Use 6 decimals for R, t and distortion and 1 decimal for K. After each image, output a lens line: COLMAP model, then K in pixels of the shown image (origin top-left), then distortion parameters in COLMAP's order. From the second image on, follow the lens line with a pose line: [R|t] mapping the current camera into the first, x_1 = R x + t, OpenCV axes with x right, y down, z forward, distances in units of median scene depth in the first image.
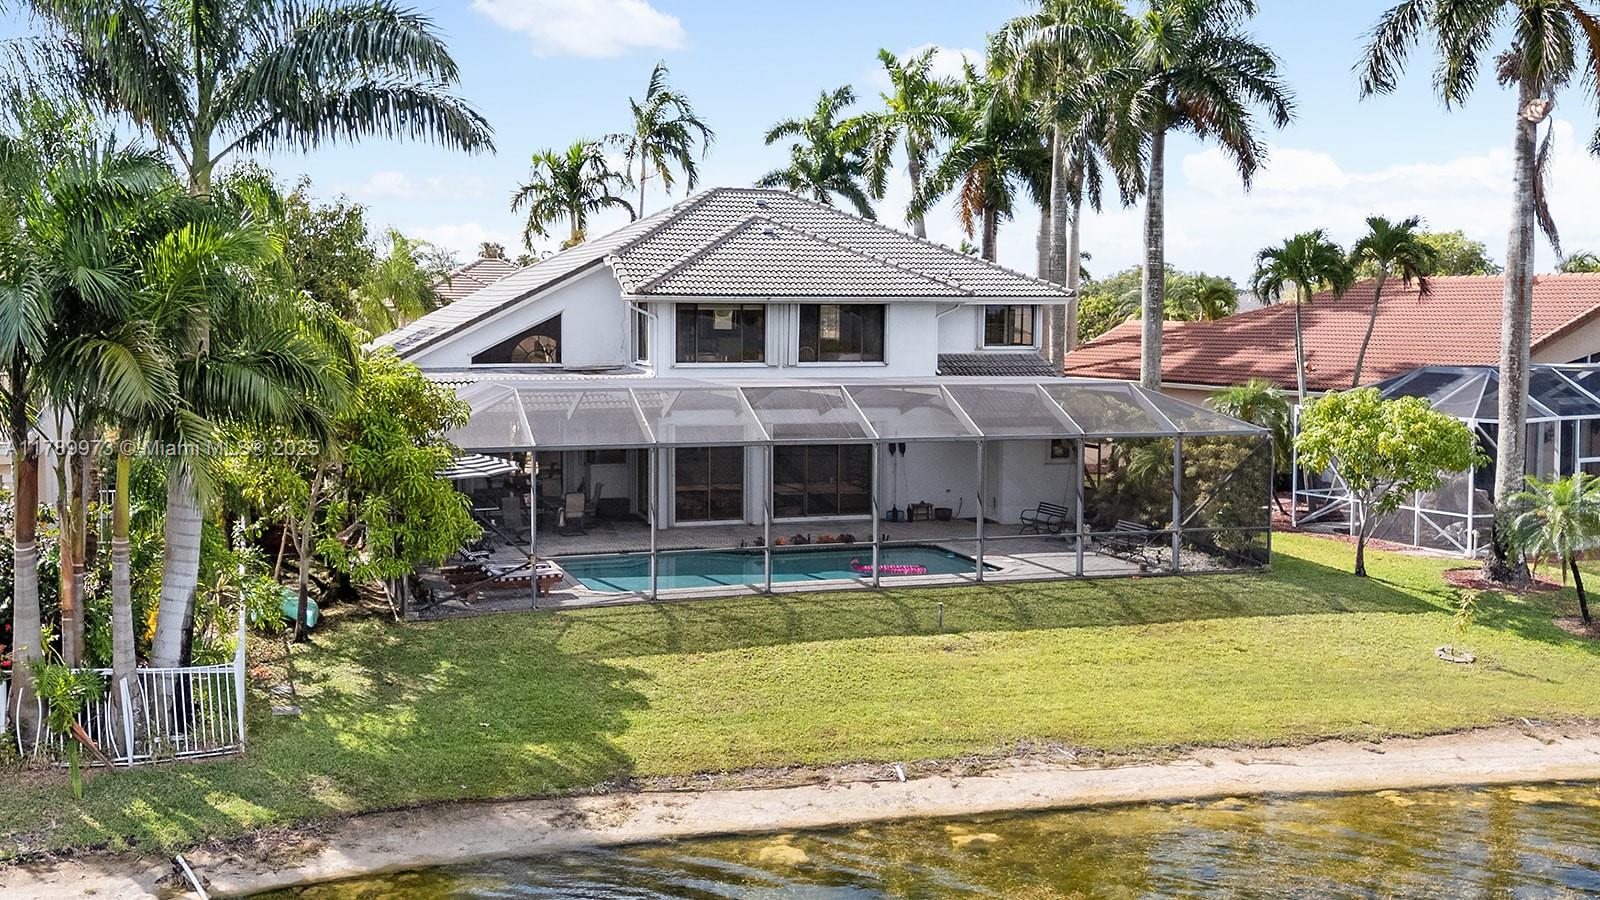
lens RADIAL K [[1523.7, 0, 738.7], [0, 1523.7, 446.8], [0, 0, 1]] dist [0.122169, -0.243071]
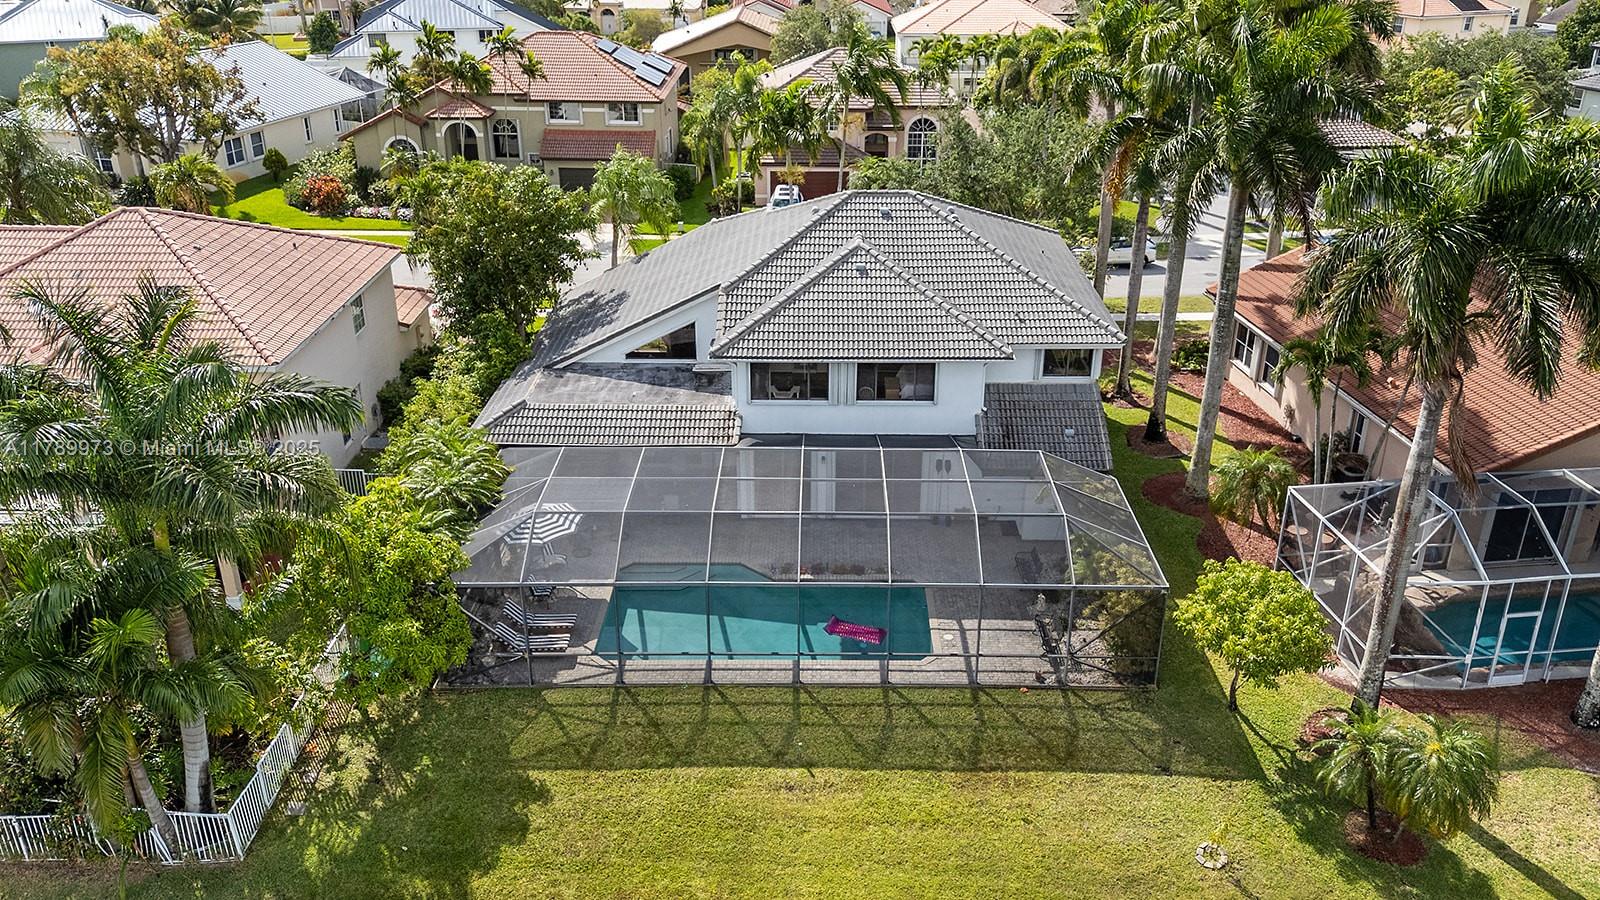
lens RADIAL K [[1253.4, 0, 831.1], [0, 1253.4, 443.9], [0, 0, 1]] dist [0.090625, -0.104657]
pose [[0.949411, 0.134643, -0.283708, 0.471344], [-0.030953, 0.939146, 0.342121, -0.559047], [0.312508, -0.316031, 0.895803, 0.136878]]
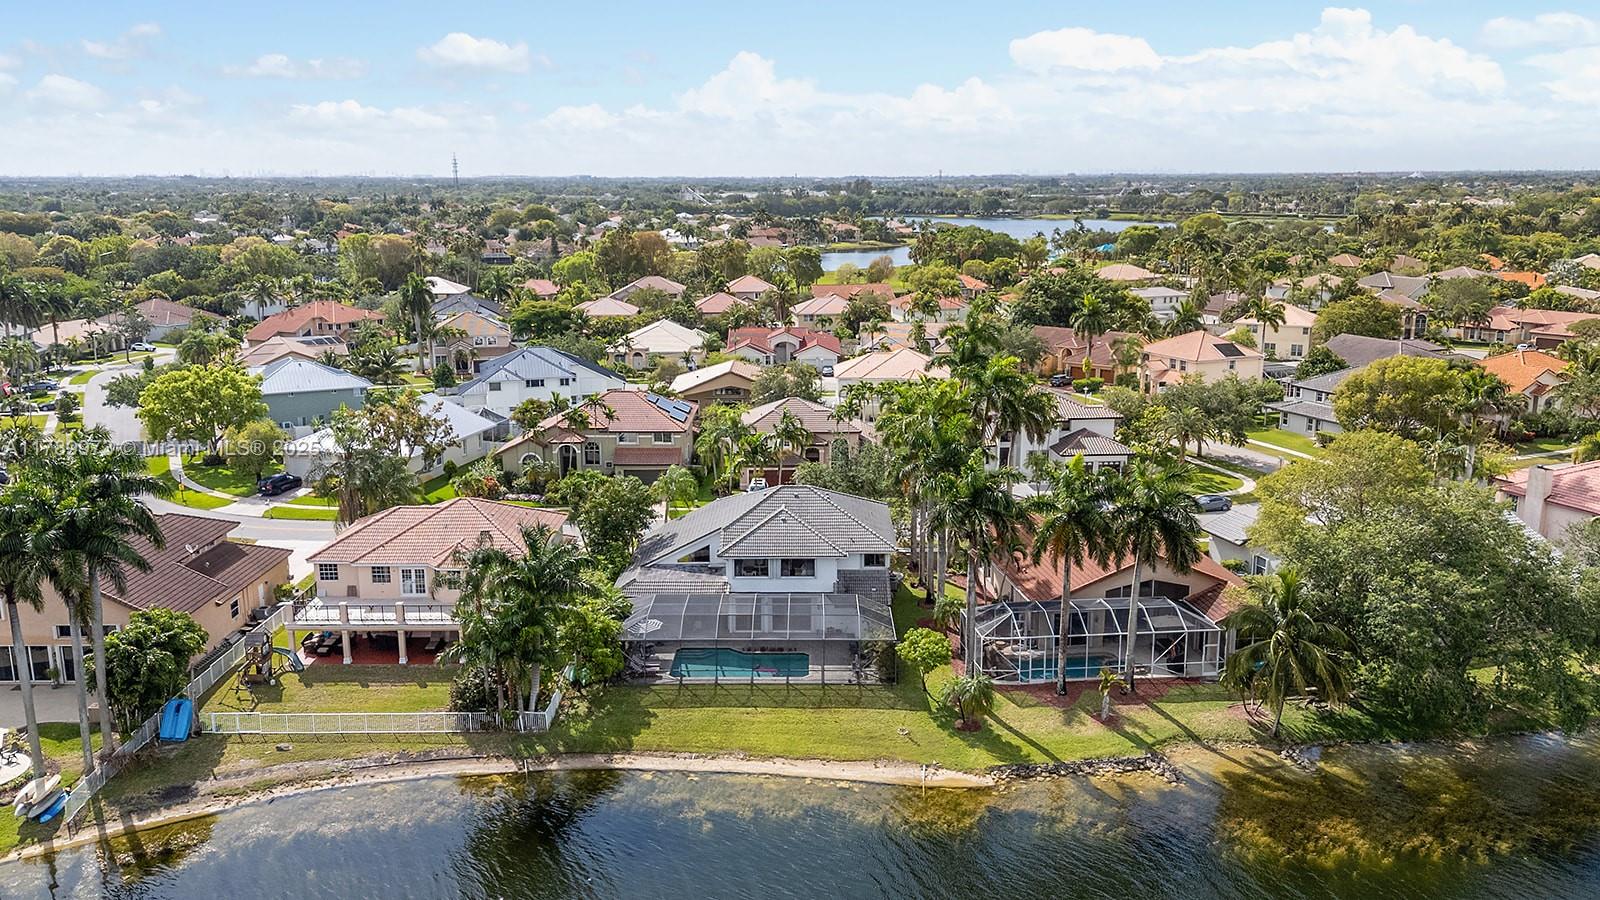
lens RADIAL K [[1252.0, 0, 800.0], [0, 1252.0, 450.0], [0, 0, 1]] dist [0.074225, -0.006475]
pose [[0.945052, 0.063639, -0.320666, 1.203114], [-0.020741, 0.990566, 0.135458, -0.907188], [0.326262, -0.121364, 0.937456, -1.667821]]
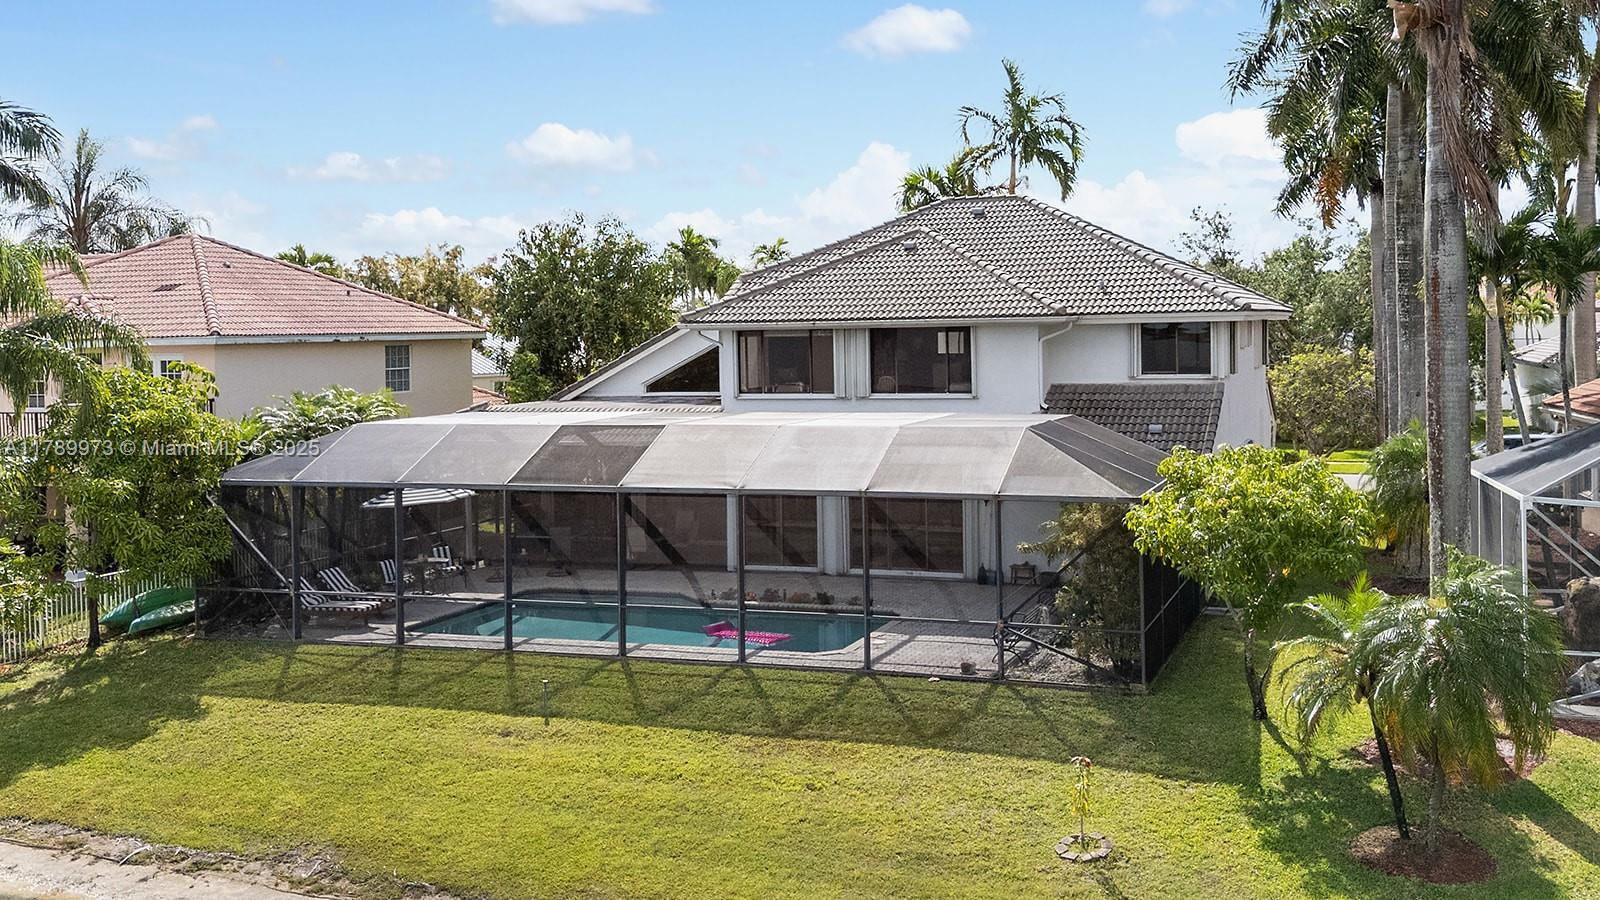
lens RADIAL K [[1536.2, 0, 881.6], [0, 1536.2, 406.5], [0, 0, 1]] dist [0.039273, -0.004796]
pose [[0.794663, 0.014339, -0.606882, 0.900192], [-0.032776, 0.999276, -0.019306, -0.047807], [0.606166, 0.035233, 0.794558, 0.451919]]
